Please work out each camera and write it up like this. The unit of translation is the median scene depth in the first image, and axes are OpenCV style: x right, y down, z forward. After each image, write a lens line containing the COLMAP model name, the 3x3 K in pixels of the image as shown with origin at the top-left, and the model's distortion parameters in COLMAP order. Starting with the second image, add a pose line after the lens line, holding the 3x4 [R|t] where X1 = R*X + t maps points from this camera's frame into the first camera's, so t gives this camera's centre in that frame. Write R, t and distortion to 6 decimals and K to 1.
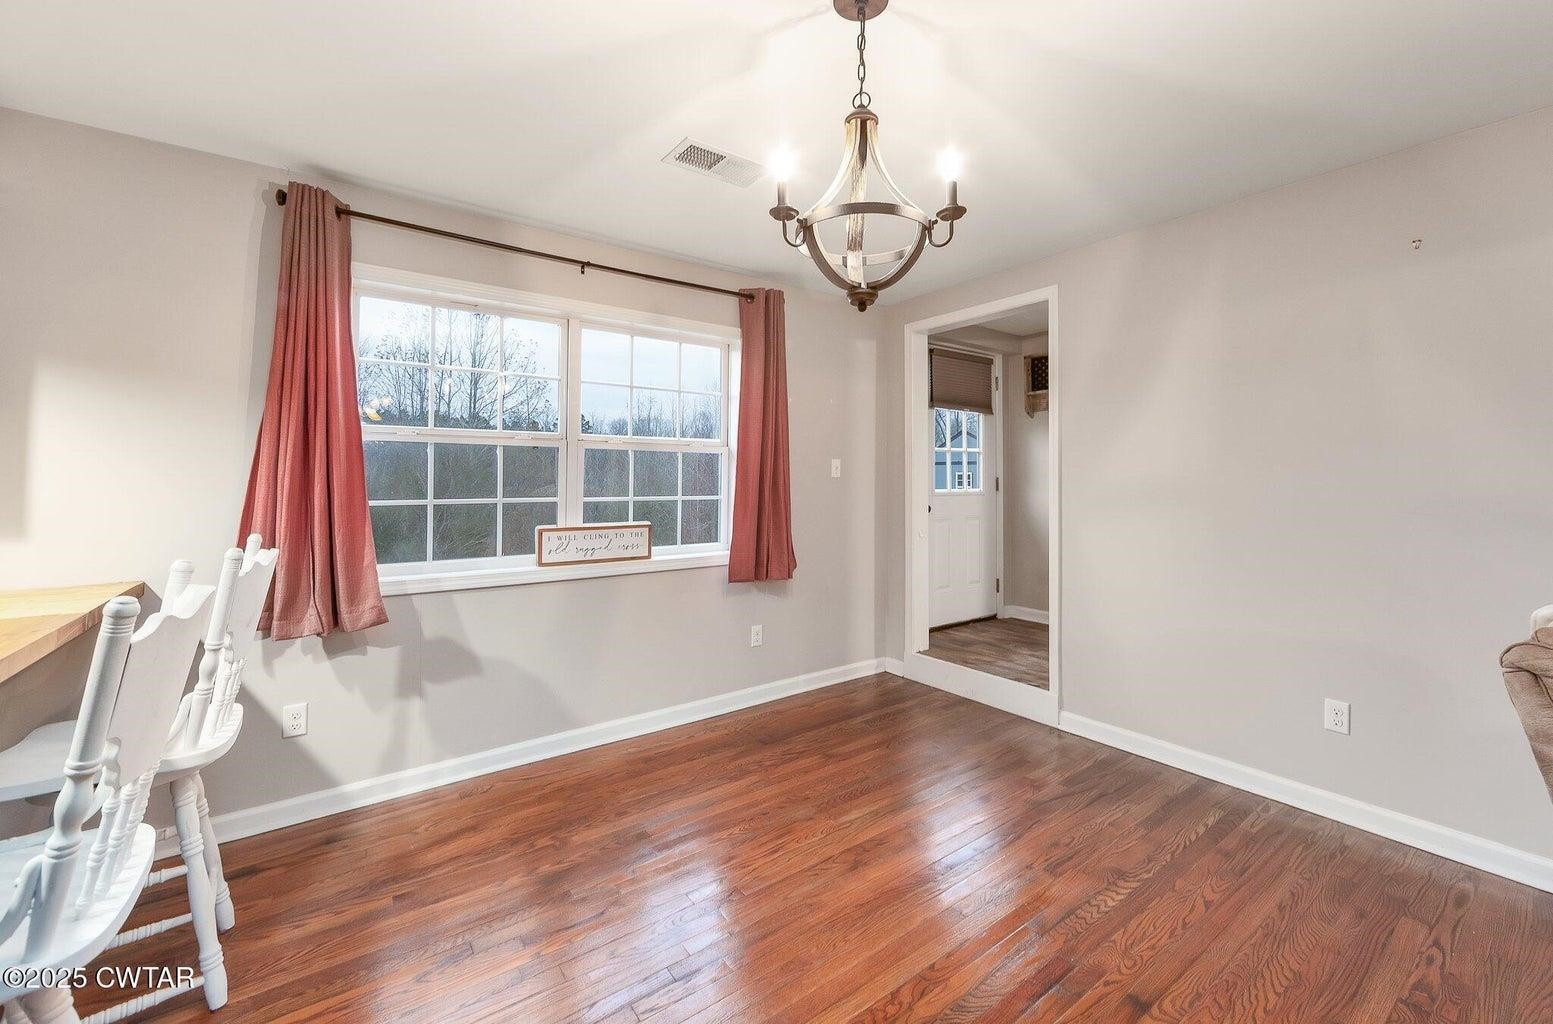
lens RADIAL K [[626.2, 0, 776.8], [0, 626.2, 478.4], [0, 0, 1]] dist [0.001106, 0.000035]
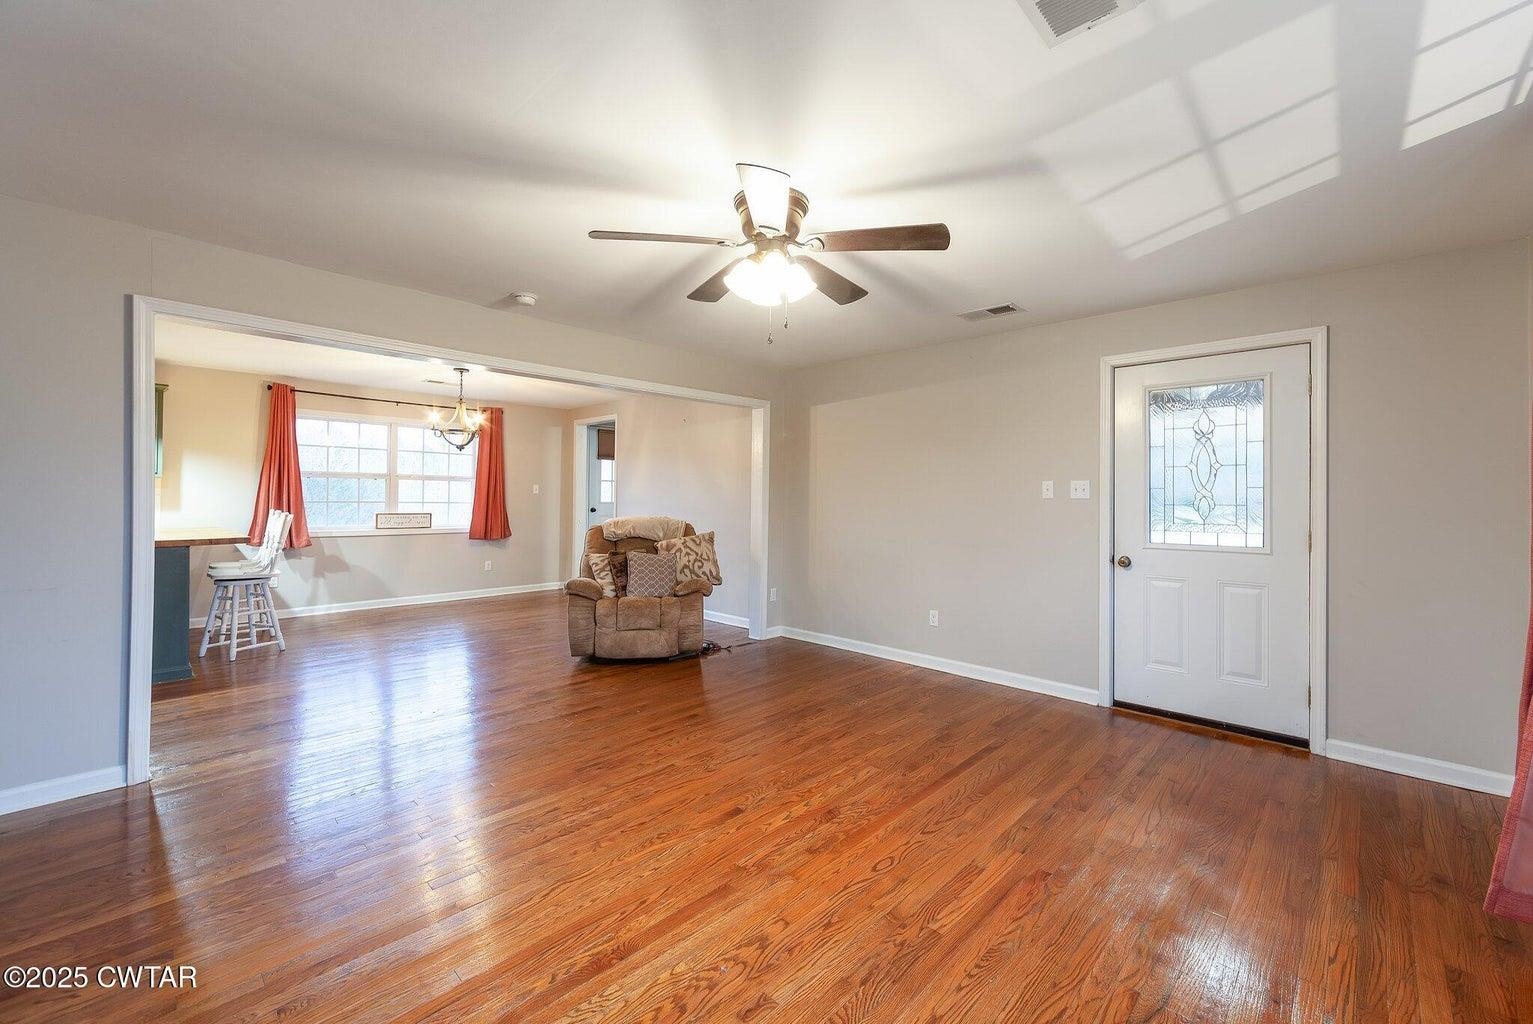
lens RADIAL K [[616.1, 0, 772.5], [0, 616.1, 502.9], [0, 0, 1]] dist [-0.000759, -0.000017]
pose [[0.986495, 0.013111, 0.163267, 0.810774], [-0.016161, 0.999719, 0.017368, -0.027971], [-0.162993, -0.019772, 0.986429, -1.742710]]
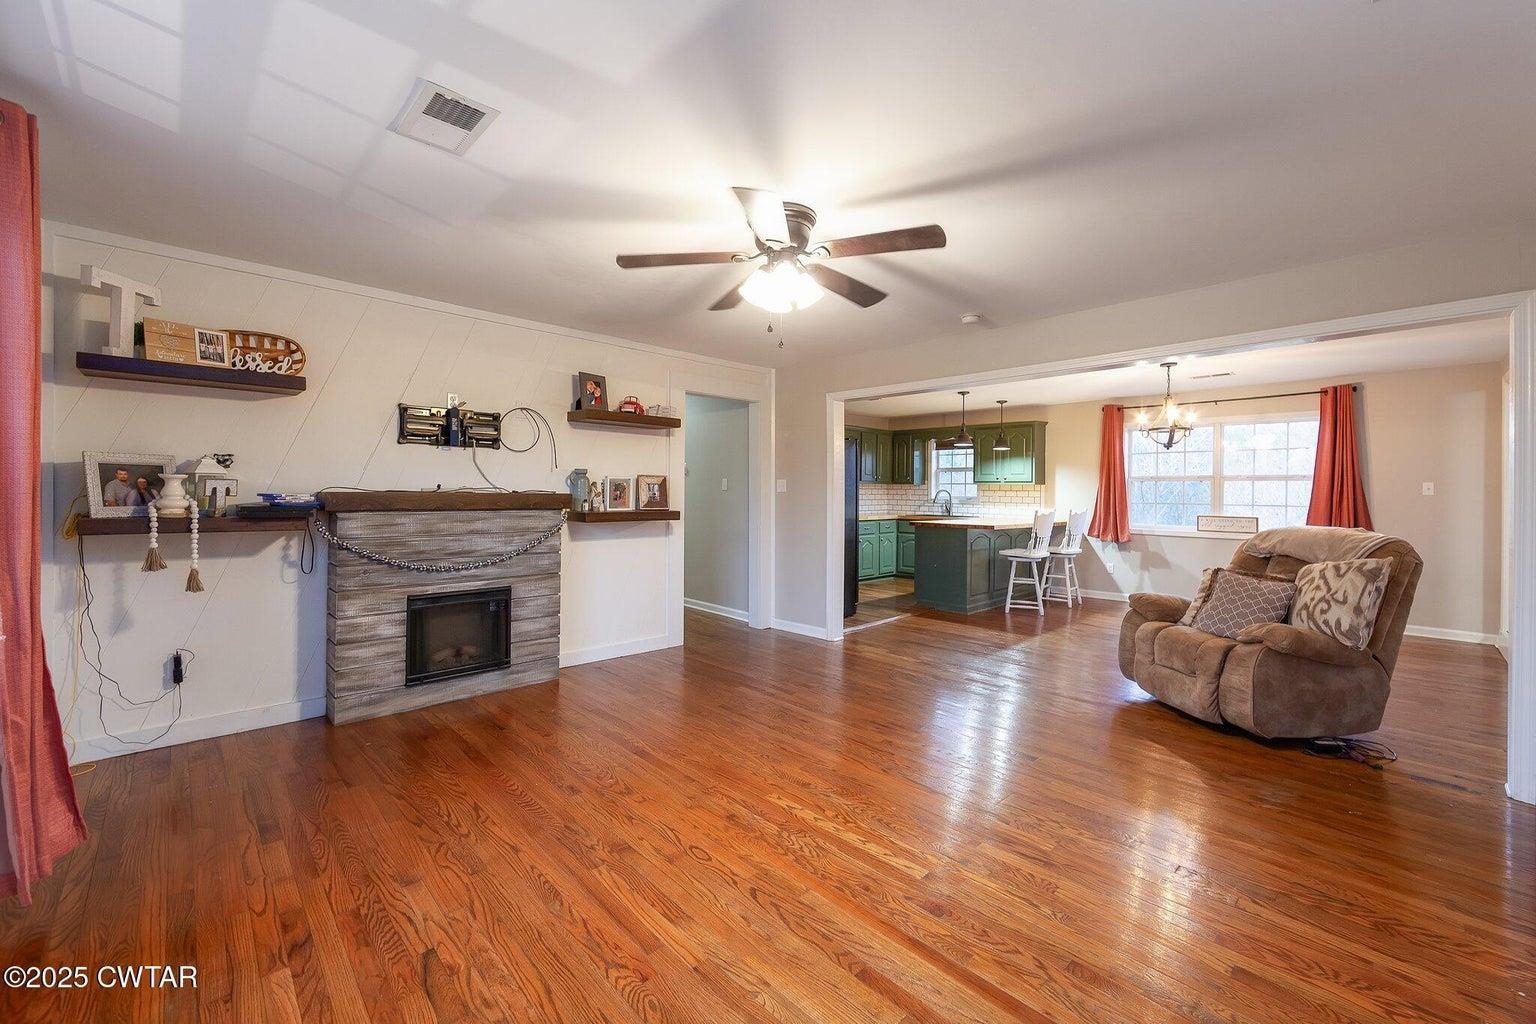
lens RADIAL K [[612.3, 0, 796.0], [0, 612.3, 490.9], [0, 0, 1]] dist [-0.001593, 0.000109]
pose [[0.143641, 0.002977, -0.989625, 1.920162], [-0.000551, 0.999996, 0.002928, -0.022005], [0.989630, 0.000125, 0.143642, -0.959926]]
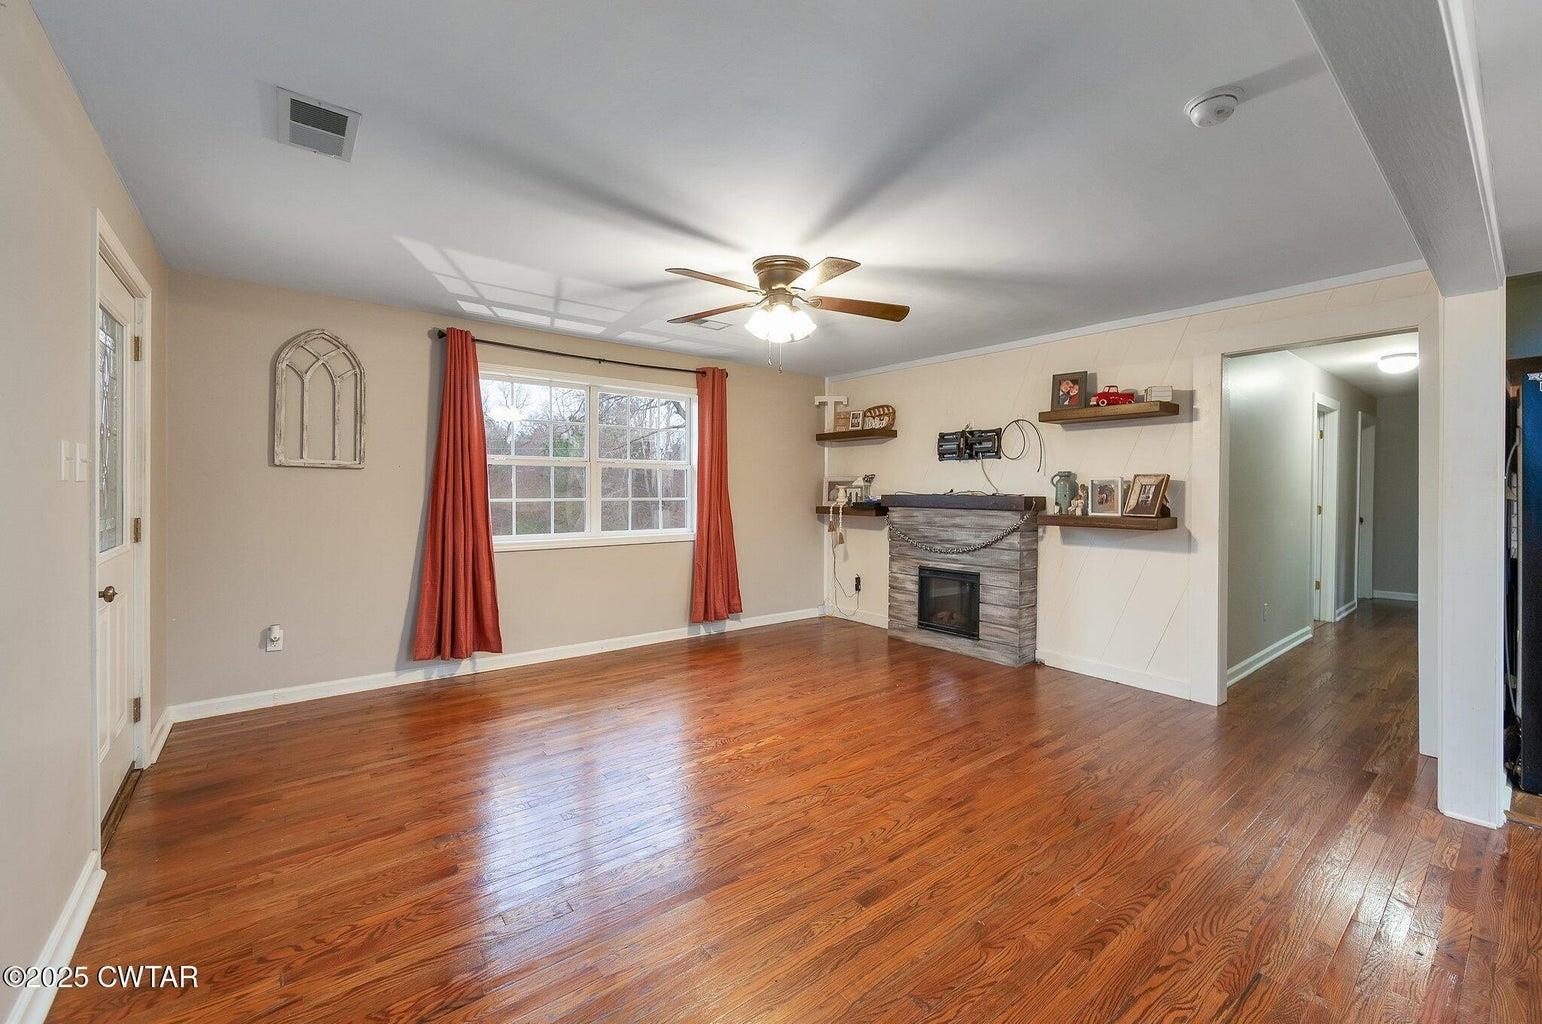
lens RADIAL K [[619.7, 0, 777.1], [0, 619.7, 502.9], [0, 0, 1]] dist [-0.000759, -0.000017]
pose [[-0.999315, -0.001038, -0.036995, 1.002772], [-0.001361, 0.999961, 0.008706, -0.005266], [0.036984, 0.008751, -0.999278, 0.355260]]
